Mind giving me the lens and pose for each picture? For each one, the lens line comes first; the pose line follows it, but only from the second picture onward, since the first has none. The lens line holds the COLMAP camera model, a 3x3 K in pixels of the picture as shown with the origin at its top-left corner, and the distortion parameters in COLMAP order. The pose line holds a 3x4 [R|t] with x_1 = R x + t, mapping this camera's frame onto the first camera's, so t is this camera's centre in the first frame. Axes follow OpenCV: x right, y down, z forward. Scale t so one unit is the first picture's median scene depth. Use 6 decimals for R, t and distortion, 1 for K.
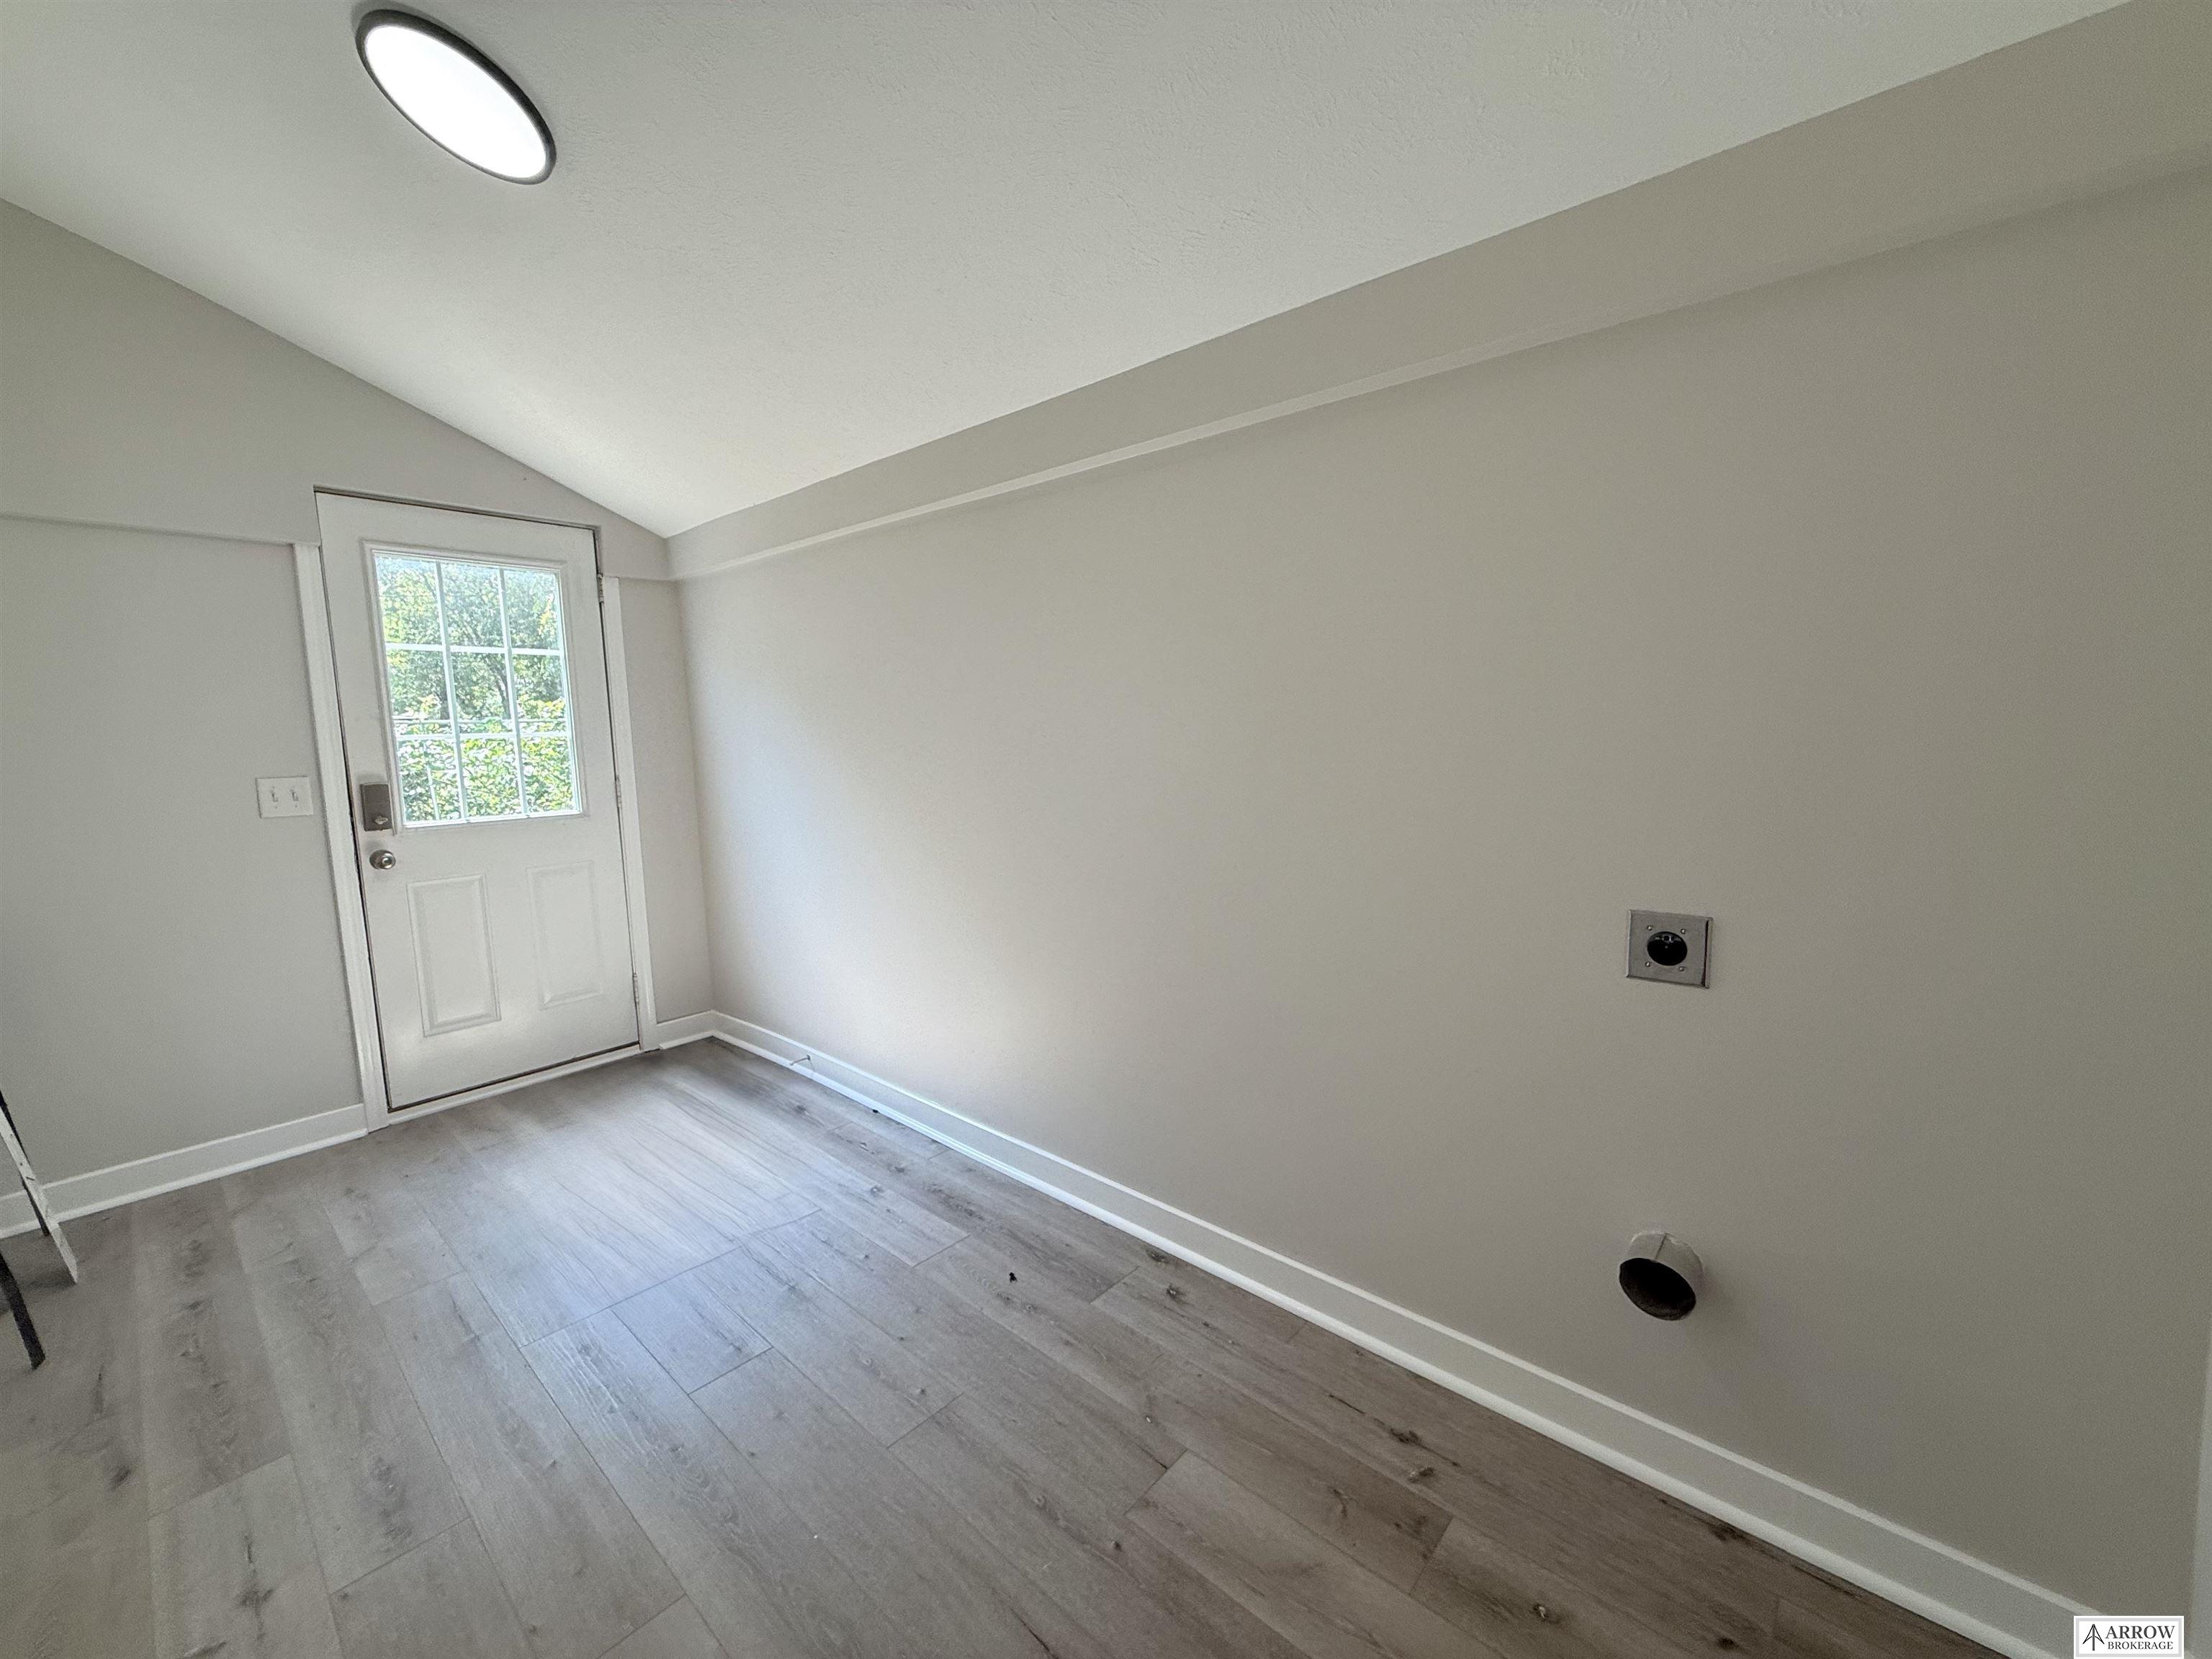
lens RADIAL K [[895.9, 0, 1102.7], [0, 895.9, 821.7], [0, 0, 1]] dist [-0.004028, 0.000122]
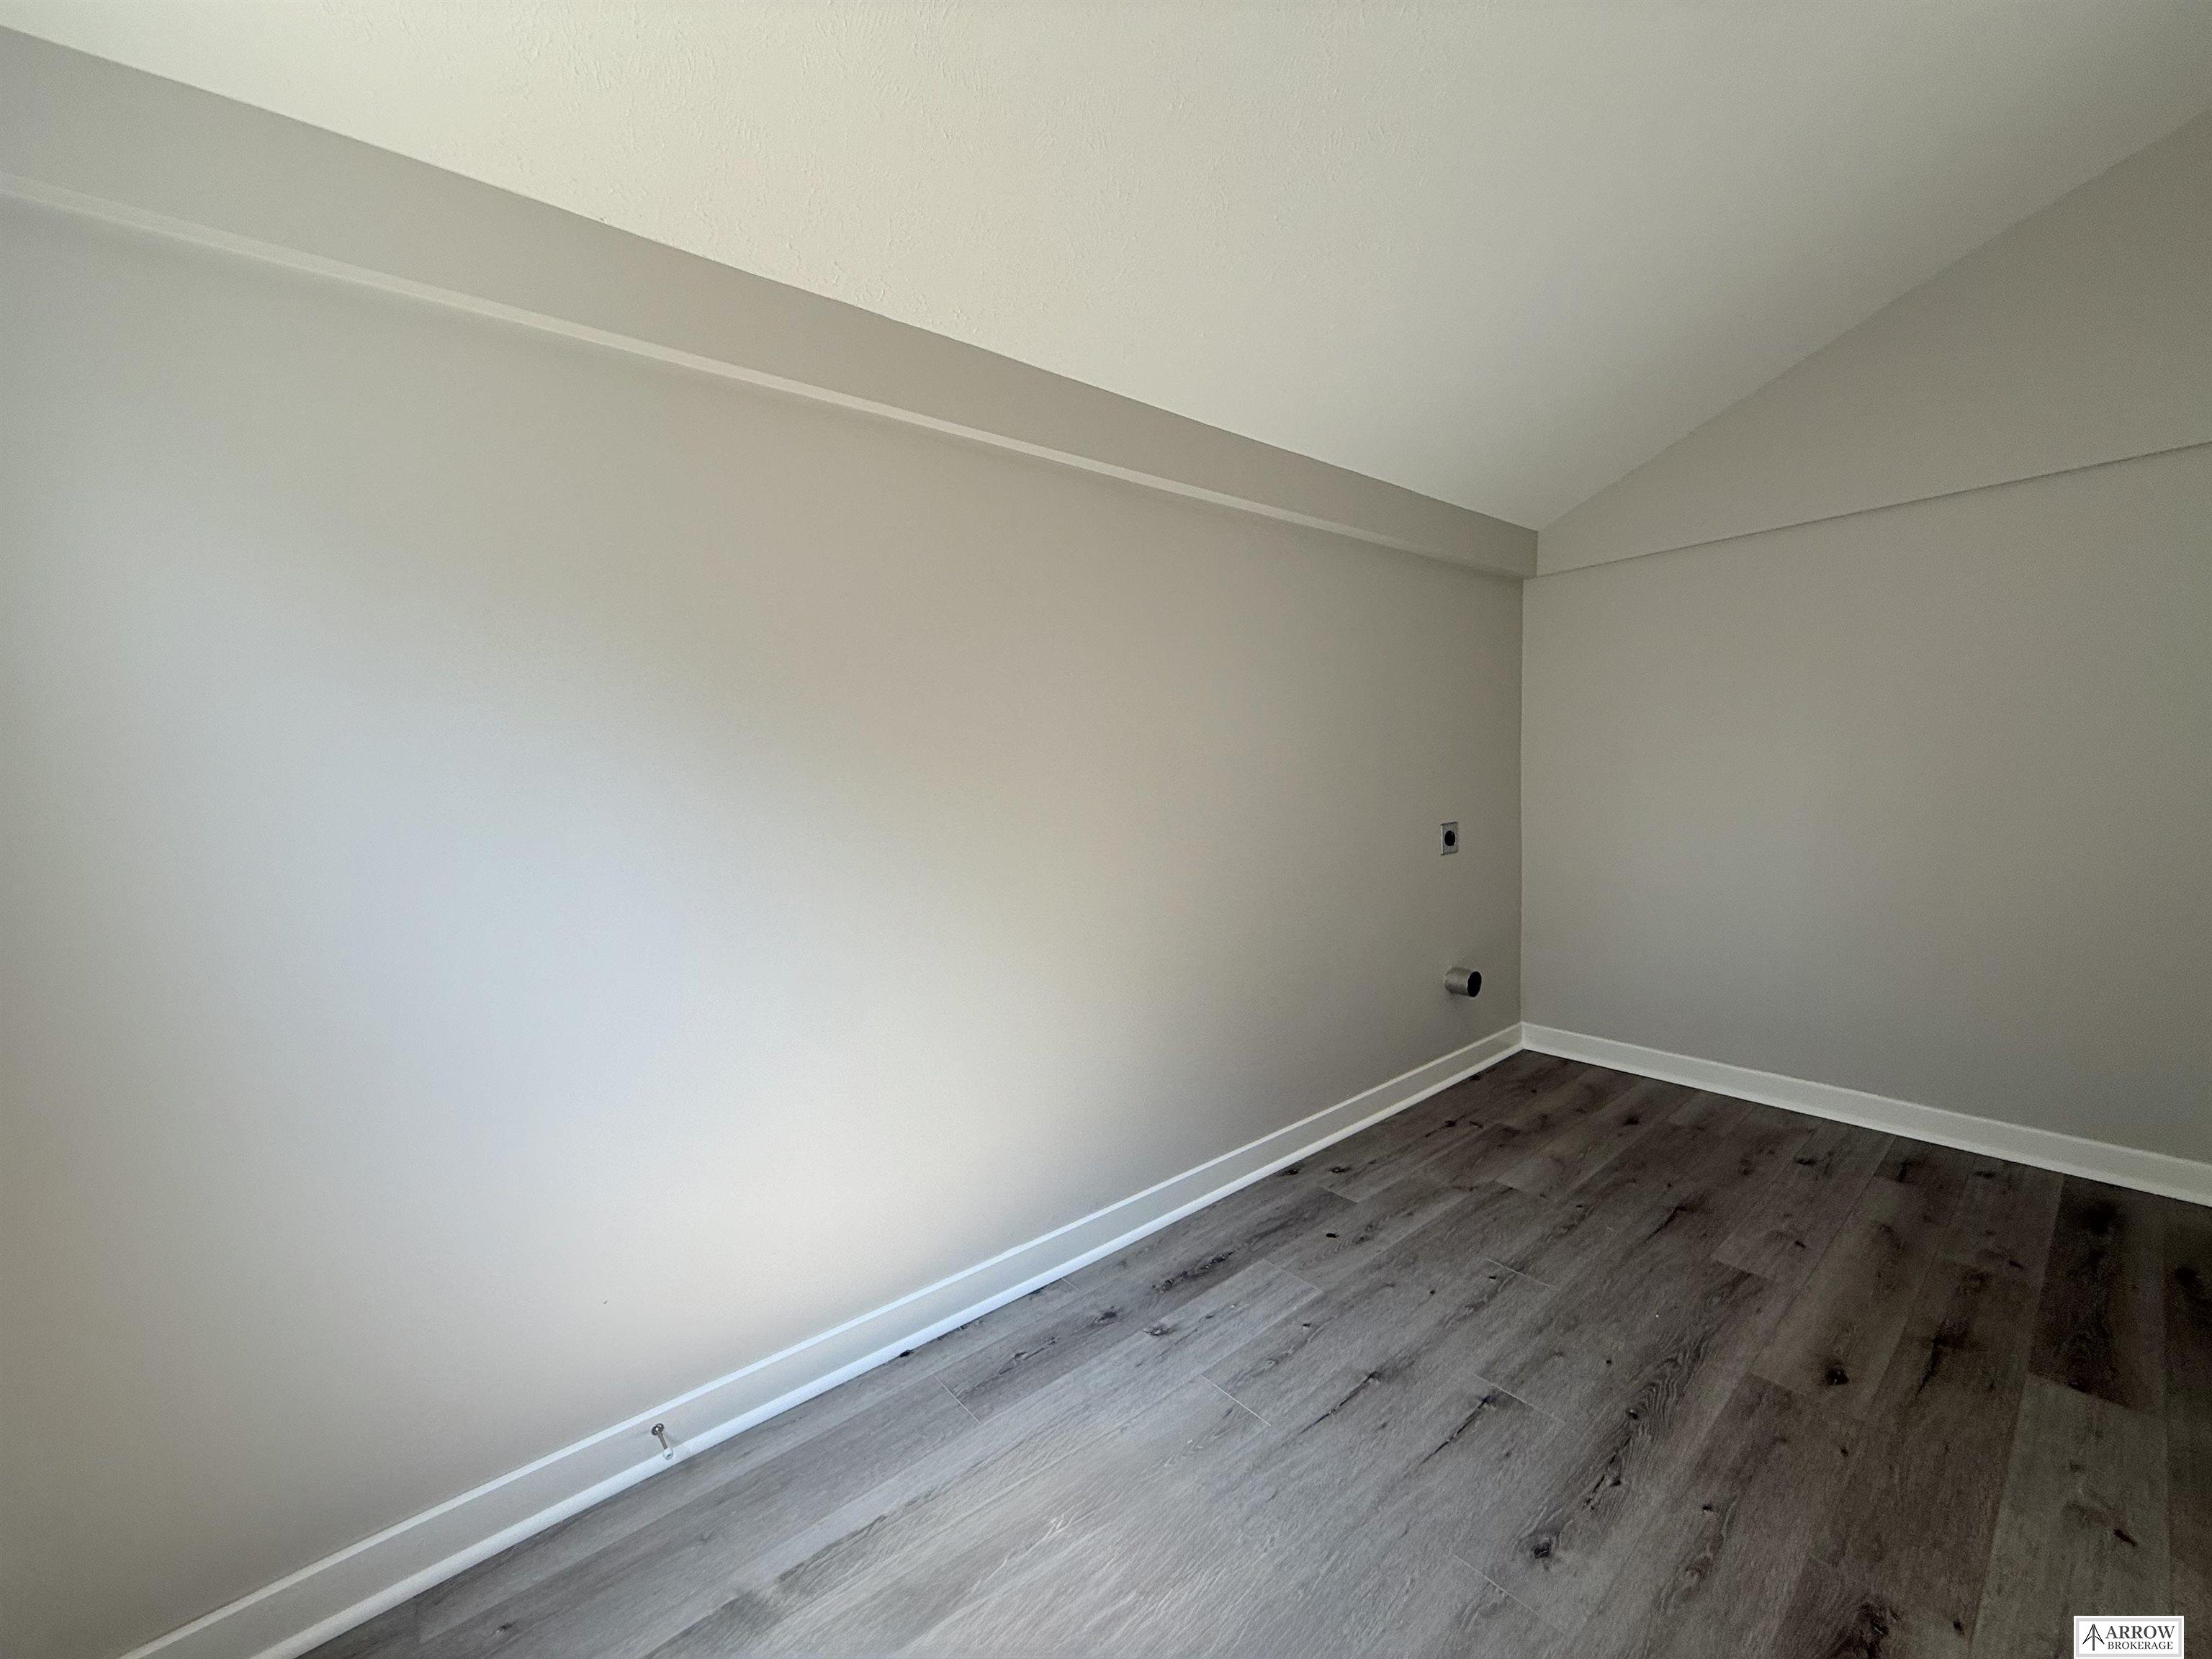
lens RADIAL K [[895.9, 0, 1102.8], [0, 895.9, 842.8], [0, 0, 1]] dist [-0.004028, 0.000122]
pose [[0.128879, -0.085627, 0.987957, -1.314658], [0.119736, 0.990320, 0.070212, -0.082541], [-0.984405, 0.109245, 0.137884, 1.202682]]
